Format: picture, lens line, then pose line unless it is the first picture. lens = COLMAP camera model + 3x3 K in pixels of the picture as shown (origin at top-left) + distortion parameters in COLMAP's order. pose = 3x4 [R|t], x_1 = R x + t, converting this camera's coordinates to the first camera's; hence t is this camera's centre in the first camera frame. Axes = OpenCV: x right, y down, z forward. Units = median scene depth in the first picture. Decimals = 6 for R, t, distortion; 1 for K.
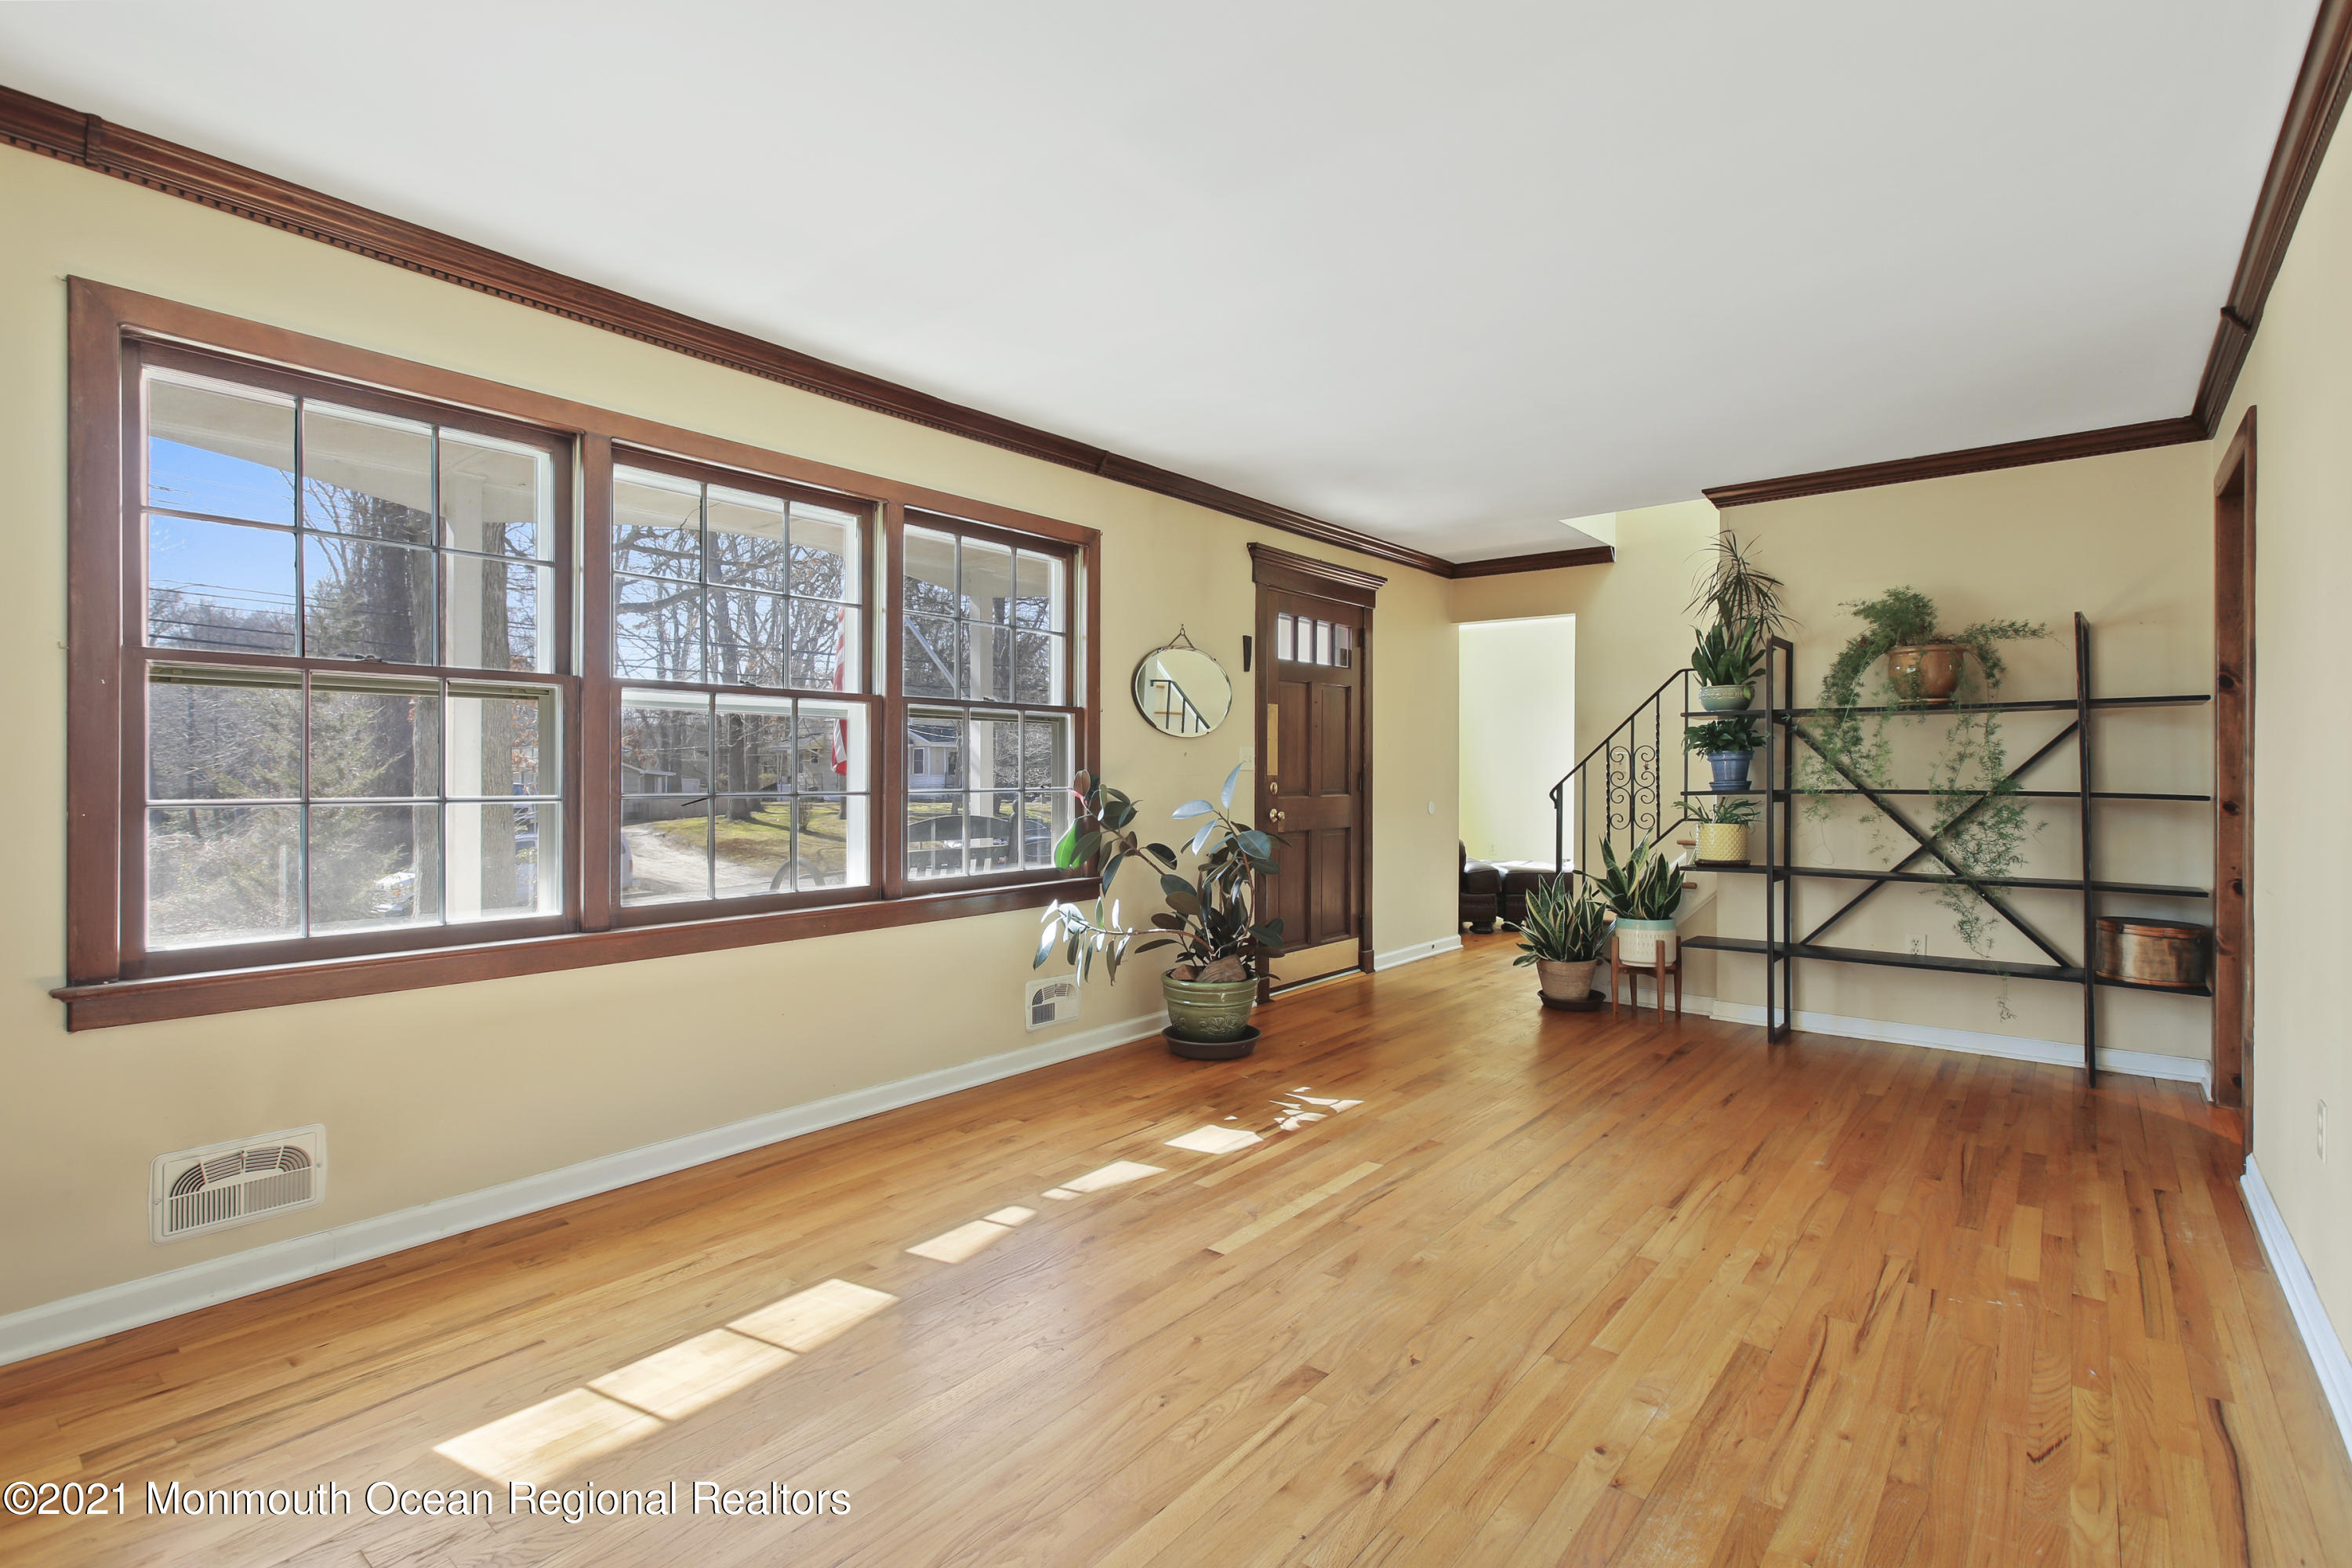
lens RADIAL K [[1099.2, 0, 1182.7], [0, 1099.2, 769.4], [0, 0, 1]] dist [0.002321, 0.000492]
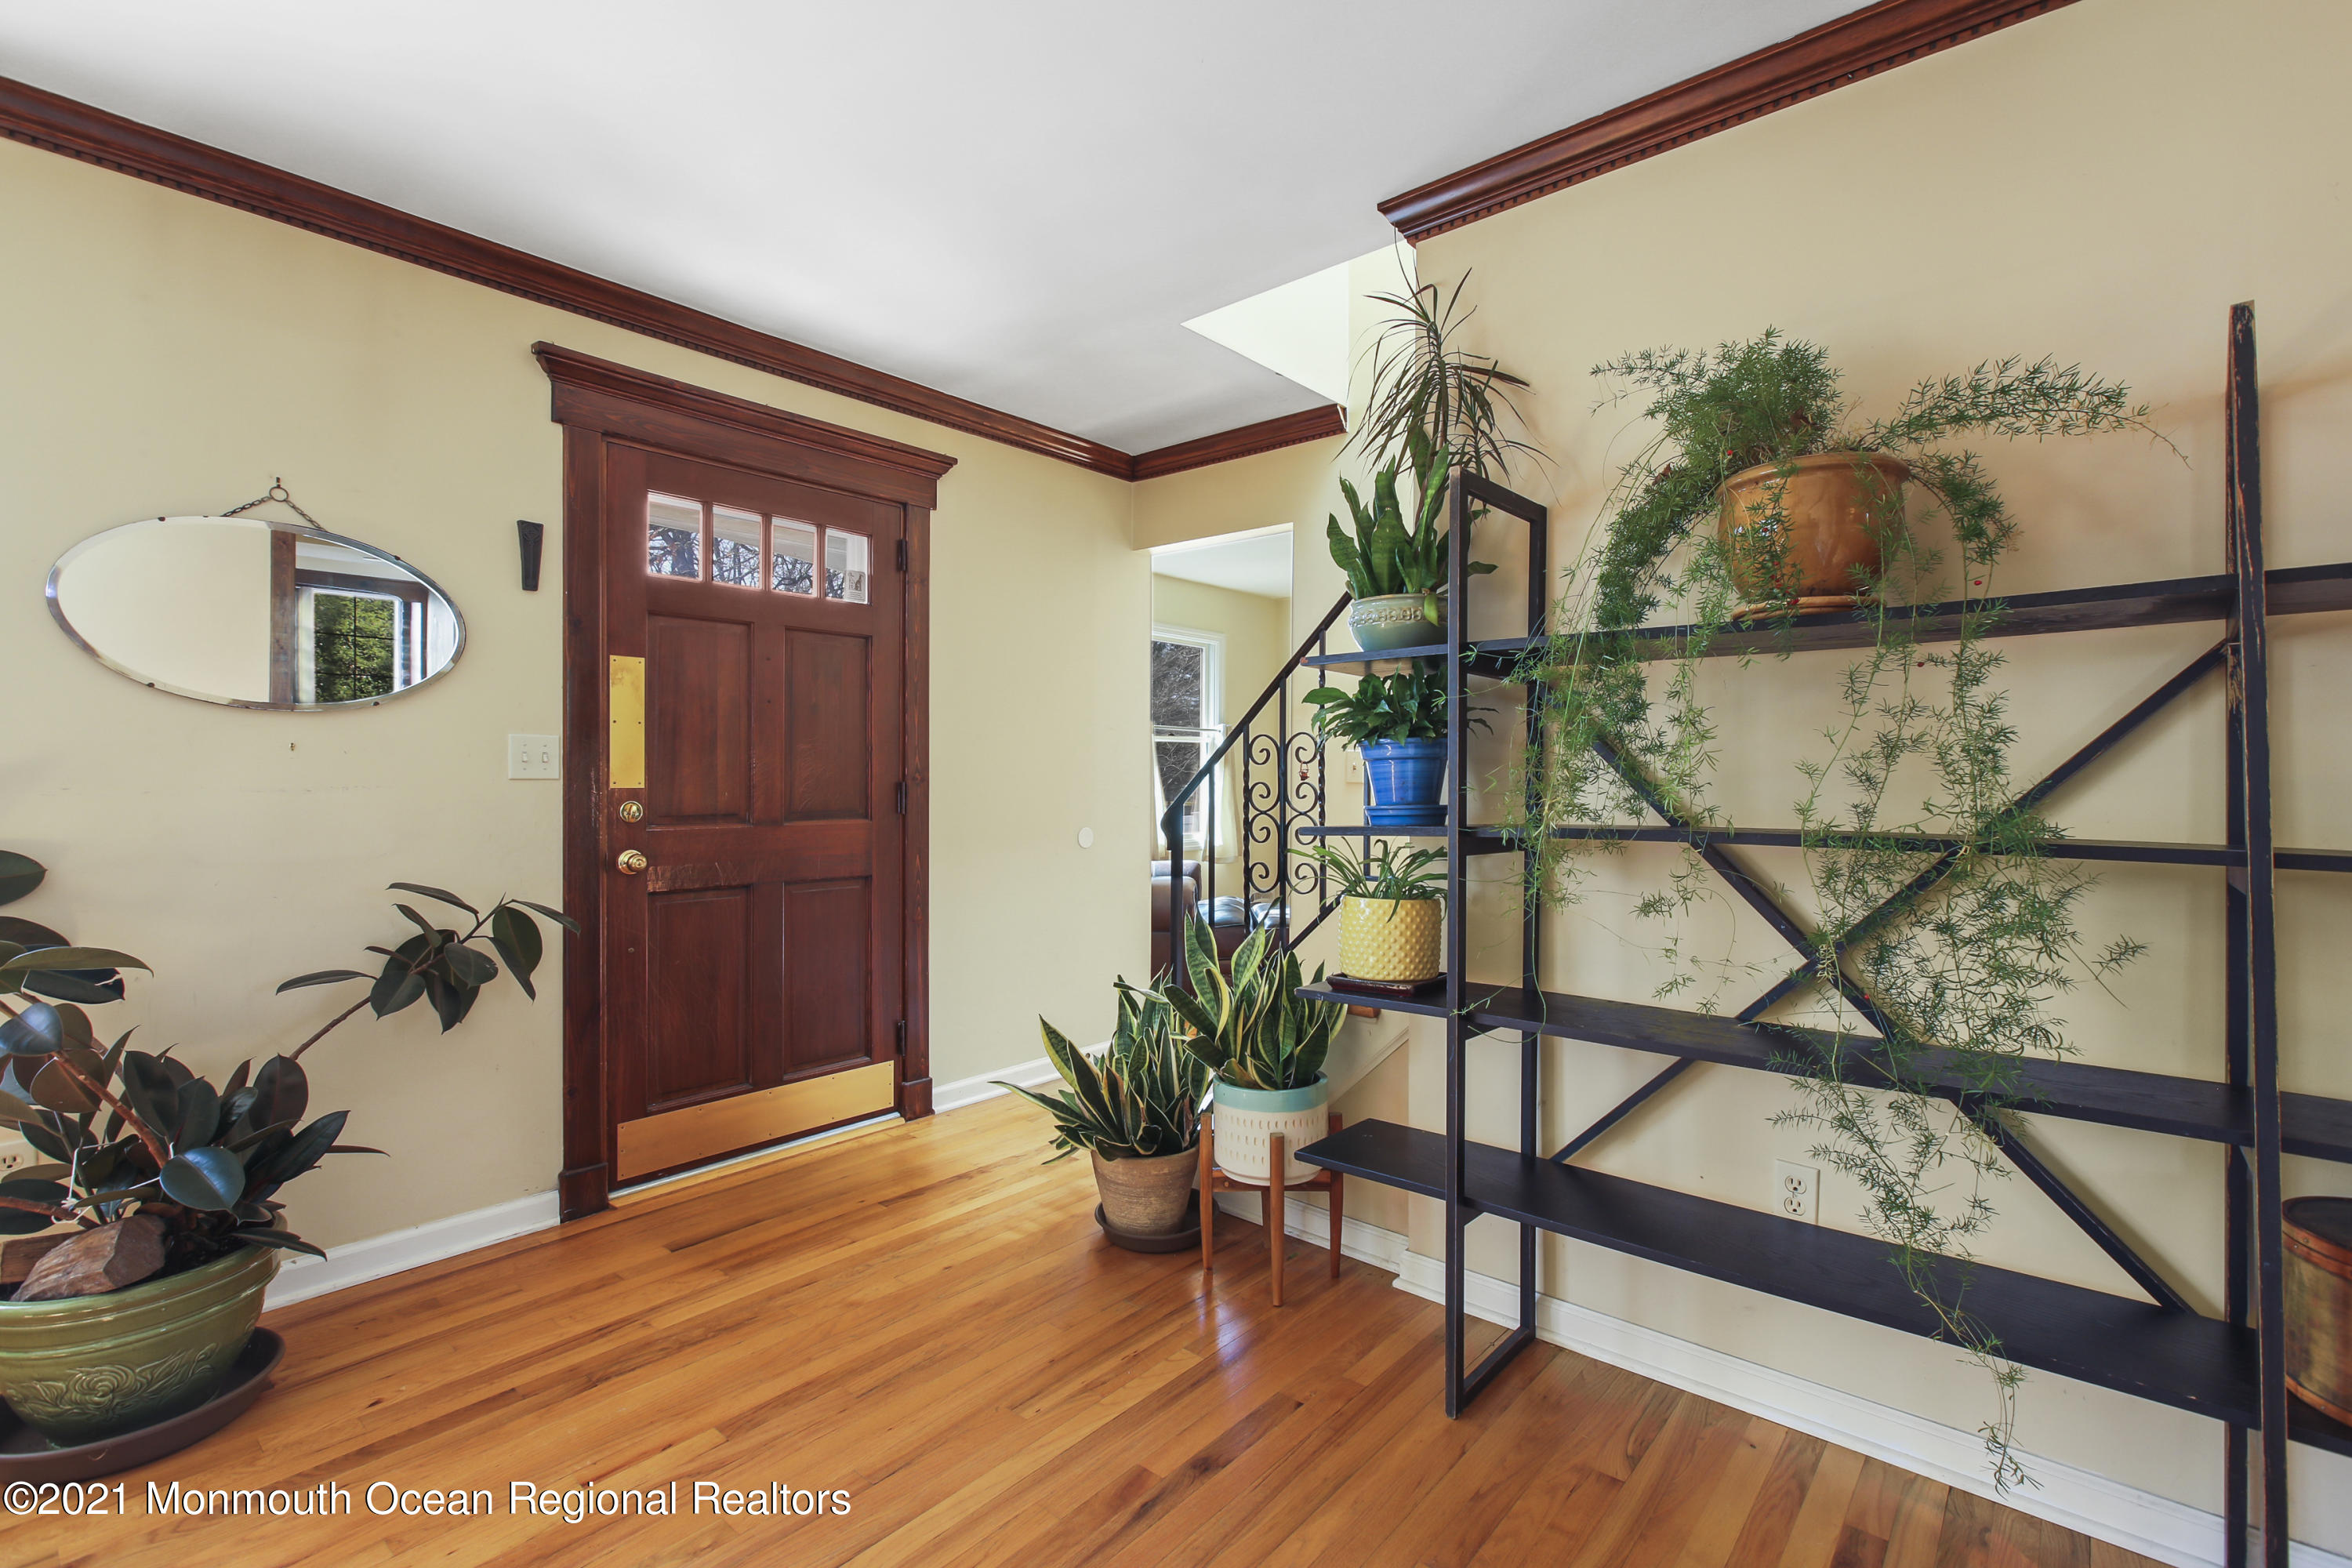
lens RADIAL K [[1061.4, 0, 1165.5], [0, 1061.4, 781.5], [0, 0, 1]] dist [-0.005180, 0.002618]
pose [[0.999501, 0.002366, -0.031511, 0.431729], [-0.002221, 0.999987, 0.004638, -0.000852], [0.031521, -0.004565, 0.999493, 0.578416]]
